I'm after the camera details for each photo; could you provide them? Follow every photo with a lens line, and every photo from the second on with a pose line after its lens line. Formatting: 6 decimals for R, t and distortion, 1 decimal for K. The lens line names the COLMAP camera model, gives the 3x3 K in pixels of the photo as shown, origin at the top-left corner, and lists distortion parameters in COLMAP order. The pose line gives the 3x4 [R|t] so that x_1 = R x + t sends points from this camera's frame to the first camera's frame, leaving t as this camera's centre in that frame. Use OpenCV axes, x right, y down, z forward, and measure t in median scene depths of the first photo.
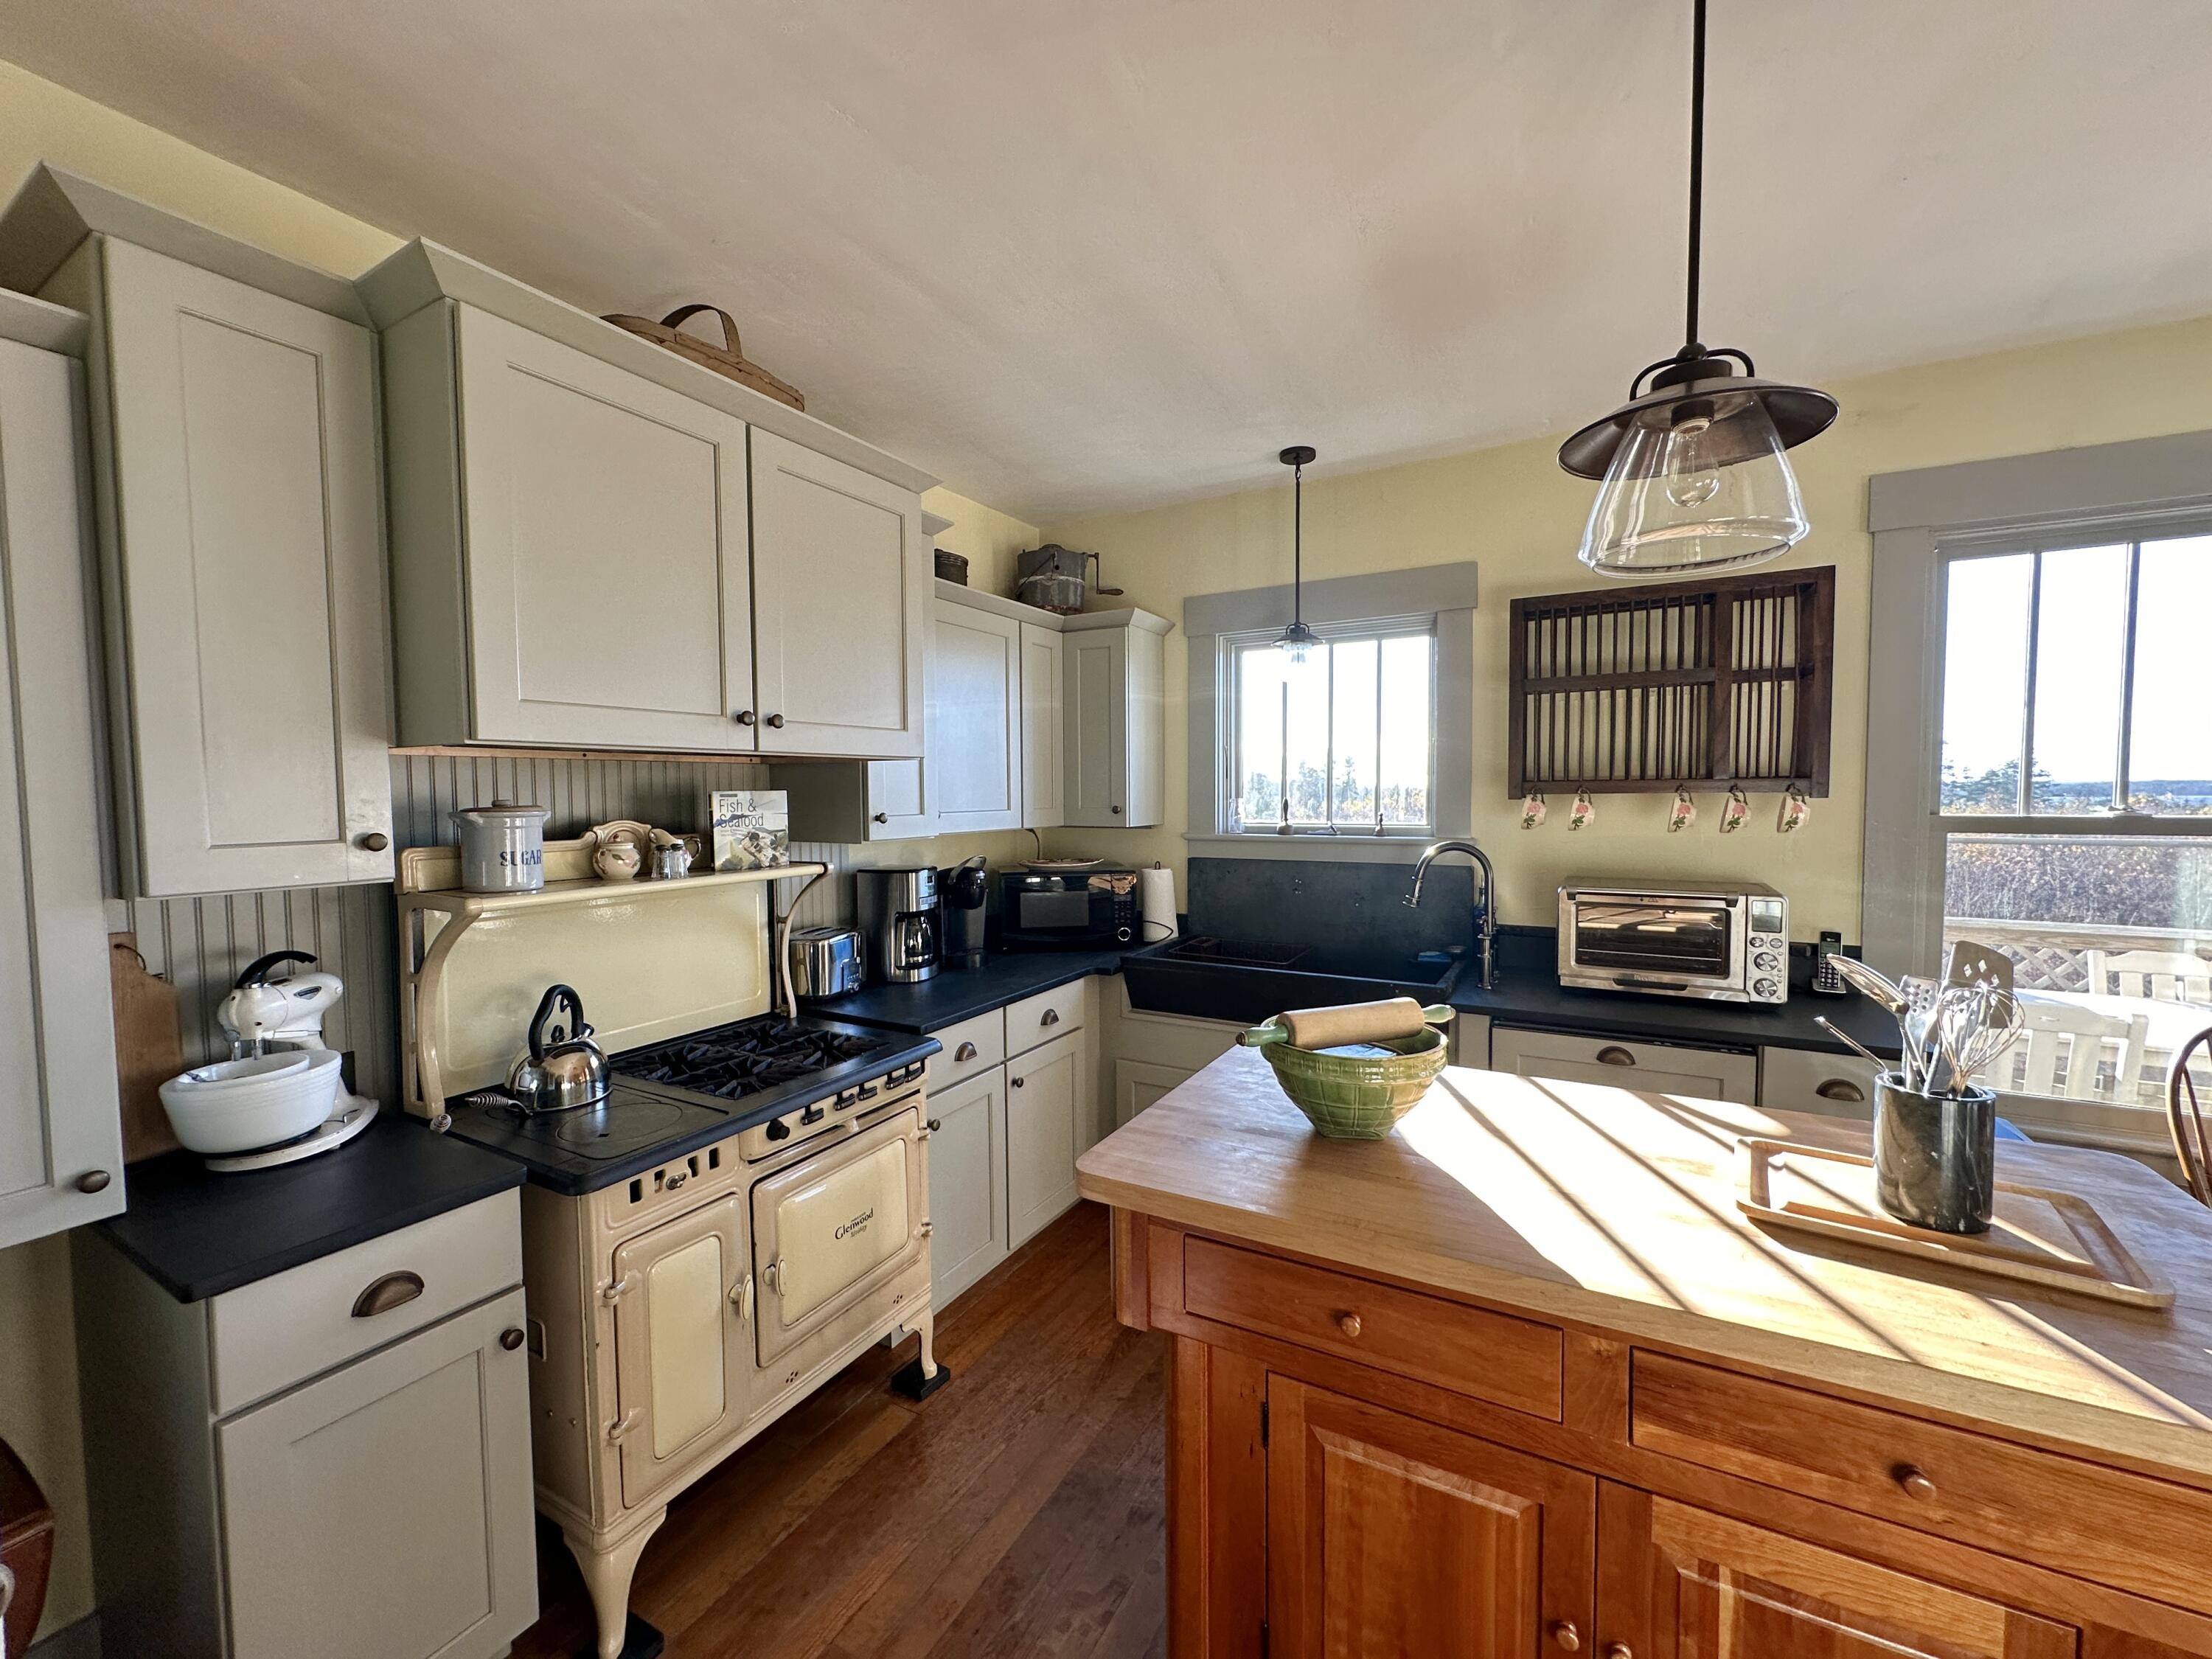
lens RADIAL K [[878.9, 0, 1106.0], [0, 878.9, 829.5], [0, 0, 1]] dist [-0.003966, 0.000961]
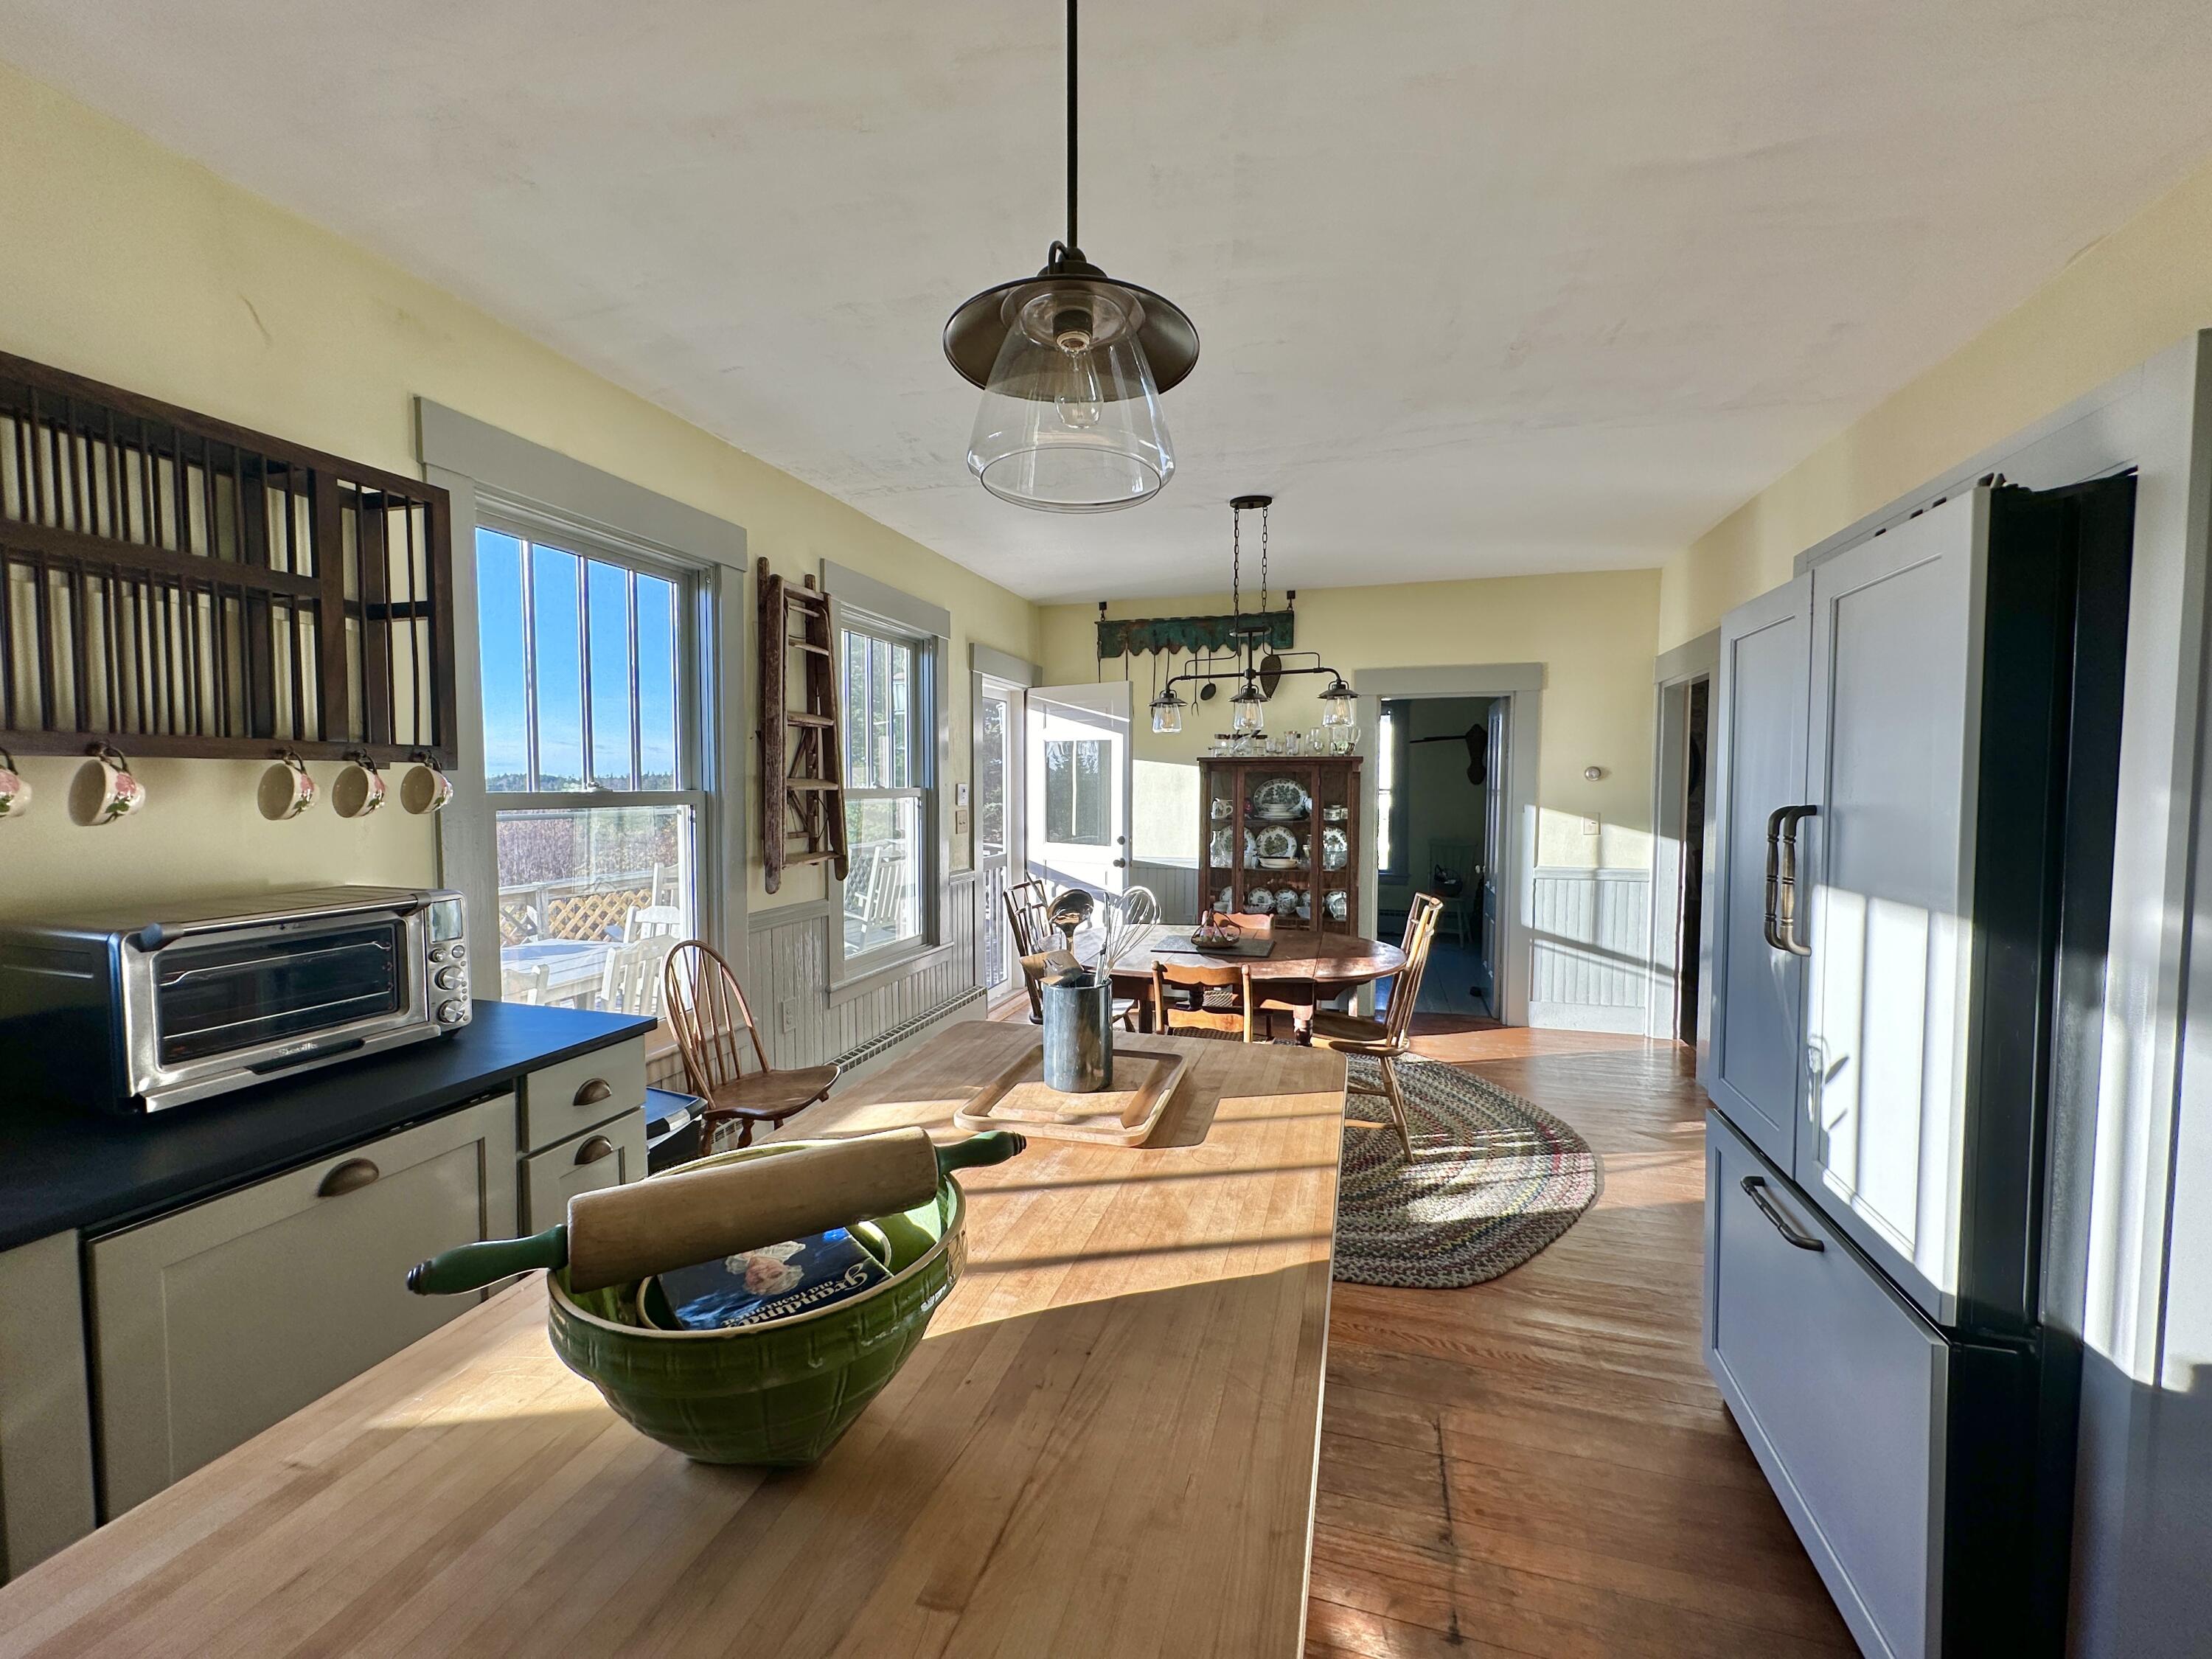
lens RADIAL K [[878.9, 0, 1106.0], [0, 878.9, 829.5], [0, 0, 1]] dist [-0.003966, 0.000961]
pose [[-0.213621, -0.044157, 0.975918, -0.106899], [0.044910, 0.997478, 0.054963, 0.002027], [-0.975884, 0.055570, -0.211099, 0.481936]]
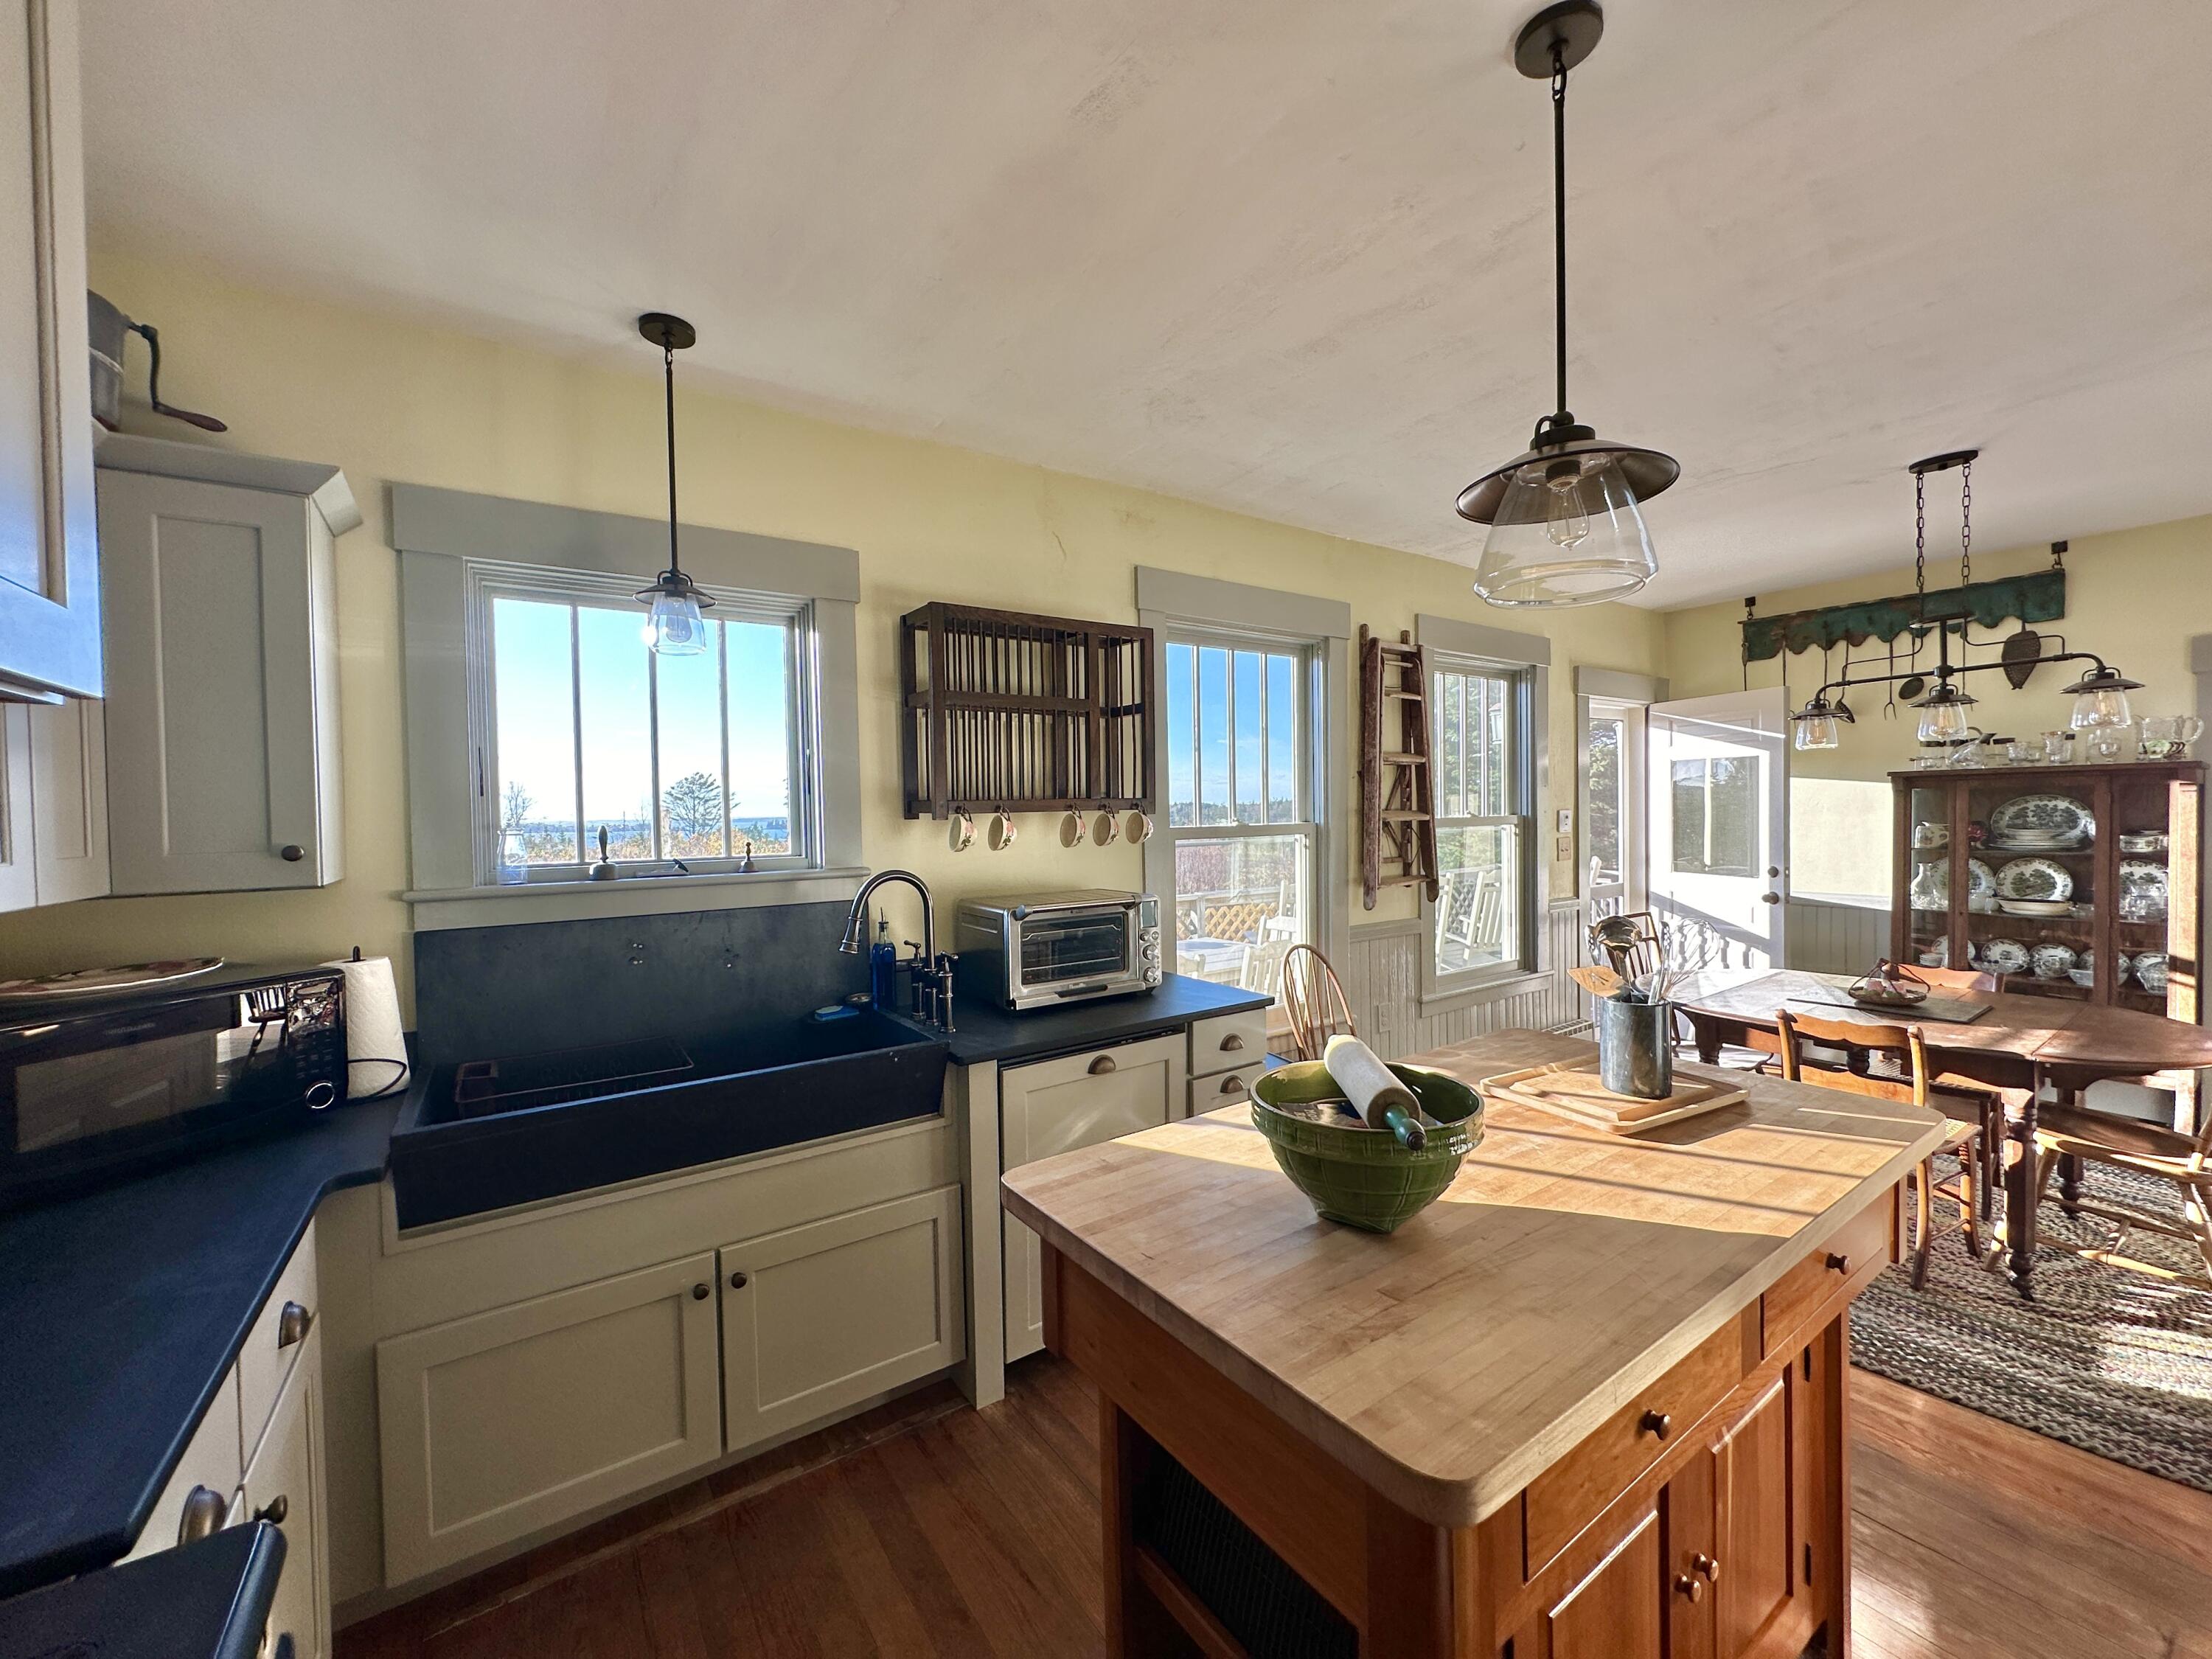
lens RADIAL K [[878.9, 0, 1106.0], [0, 878.9, 829.5], [0, 0, 1]] dist [-0.003966, 0.000961]
pose [[0.446702, -0.020435, 0.894449, -0.271121], [0.056593, 0.998382, -0.005454, -0.009010], [-0.892891, 0.053055, 0.447136, 0.423438]]
